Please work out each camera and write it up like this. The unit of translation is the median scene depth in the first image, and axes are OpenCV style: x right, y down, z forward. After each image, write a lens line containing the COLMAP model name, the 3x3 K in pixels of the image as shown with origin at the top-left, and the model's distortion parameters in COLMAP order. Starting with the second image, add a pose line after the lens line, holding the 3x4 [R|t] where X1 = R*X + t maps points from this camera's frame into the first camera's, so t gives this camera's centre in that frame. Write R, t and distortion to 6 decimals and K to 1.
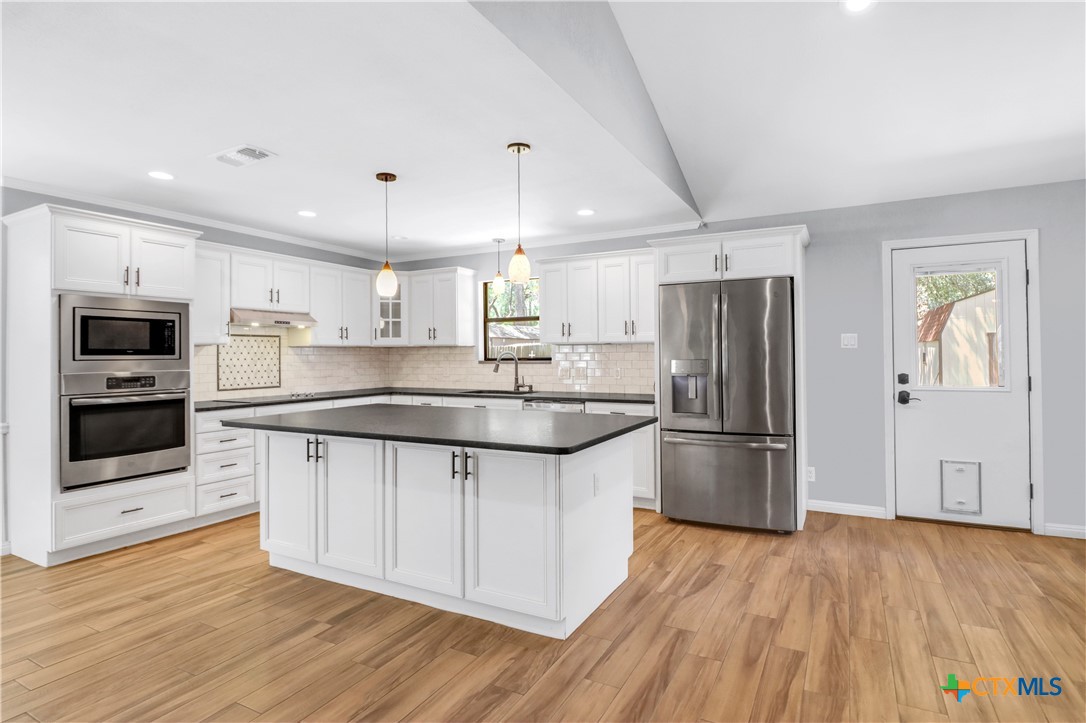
lens RADIAL K [[574.3, 0, 538.8], [0, 574.3, 341.7], [0, 0, 1]] dist [-0.019607, -0.000969]
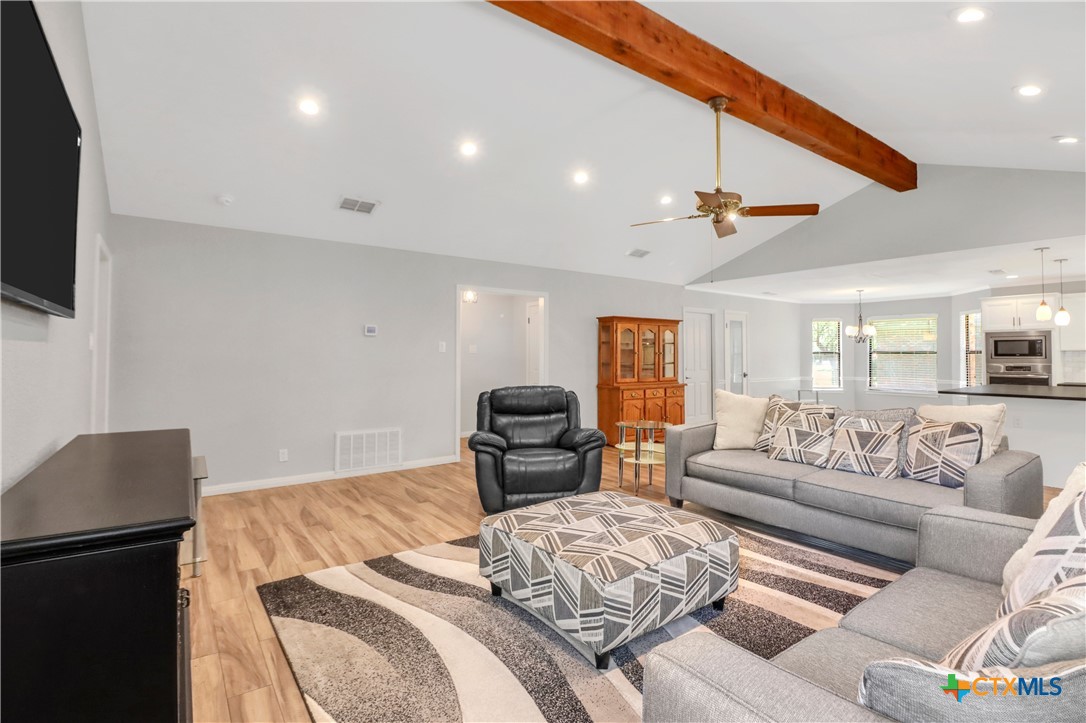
lens RADIAL K [[517.6, 0, 581.4], [0, 517.6, 349.1], [0, 0, 1]] dist [-0.001519, -0.005385]
pose [[-0.386190, -0.002527, -0.922416, 1.574658], [0.025281, 0.999592, -0.013323, -0.018984], [0.922073, -0.028465, -0.385969, 0.172336]]
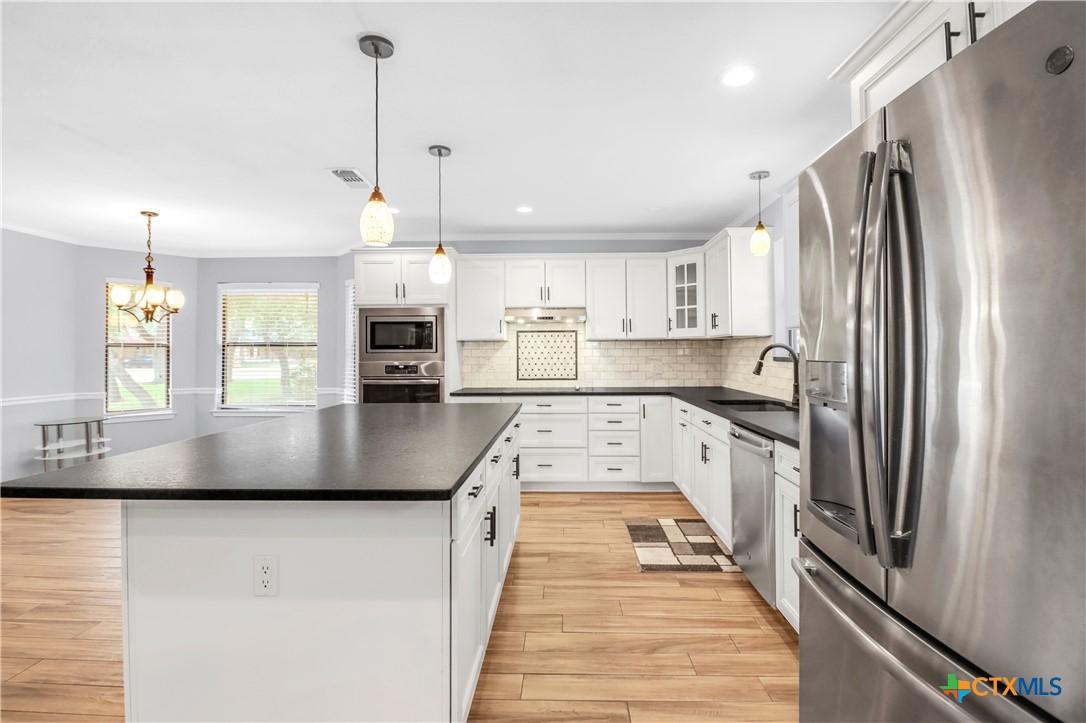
lens RADIAL K [[517.6, 0, 543.1], [0, 517.6, 348.7], [0, 0, 1]] dist [-0.001519, -0.005385]
pose [[0.455558, 0.000158, -0.890206, 0.453798], [0.021601, 0.999704, 0.011231, 0.013557], [0.889944, -0.024346, 0.455419, 0.640100]]
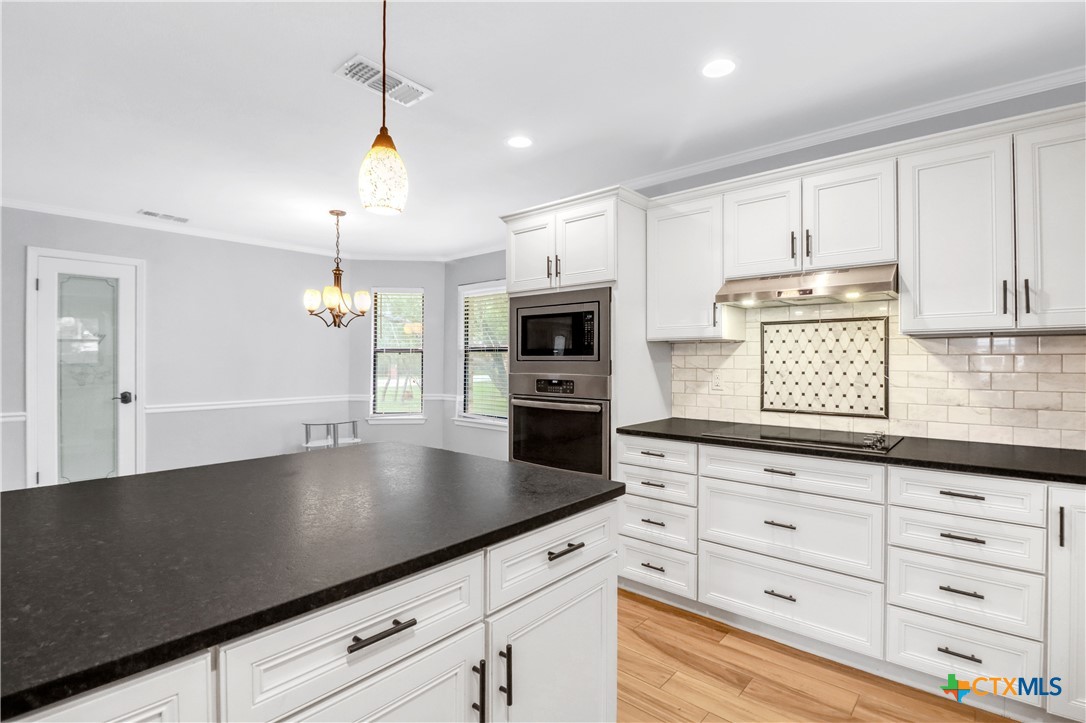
lens RADIAL K [[517.6, 0, 545.5], [0, 517.6, 358.7], [0, 0, 1]] dist [-0.001519, -0.005385]
pose [[-0.184961, 0.010166, -0.982693, 0.066959], [0.025663, 0.999655, 0.005511, 0.020490], [0.982411, -0.024200, -0.185158, 0.981550]]
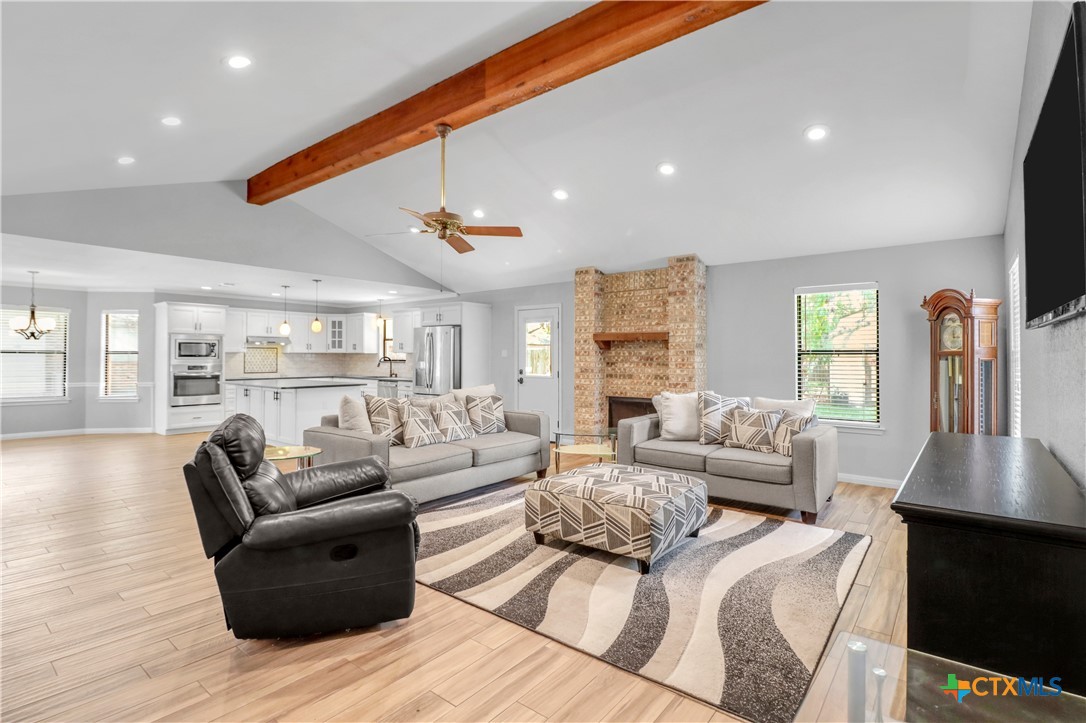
lens RADIAL K [[517.6, 0, 540.6], [0, 517.6, 352.3], [0, 0, 1]] dist [-0.001519, -0.005385]
pose [[0.984059, 0.009296, -0.177597, 1.029170], [-0.006637, 0.999857, 0.015558, -0.037263], [0.177716, -0.014131, 0.983980, -0.854443]]
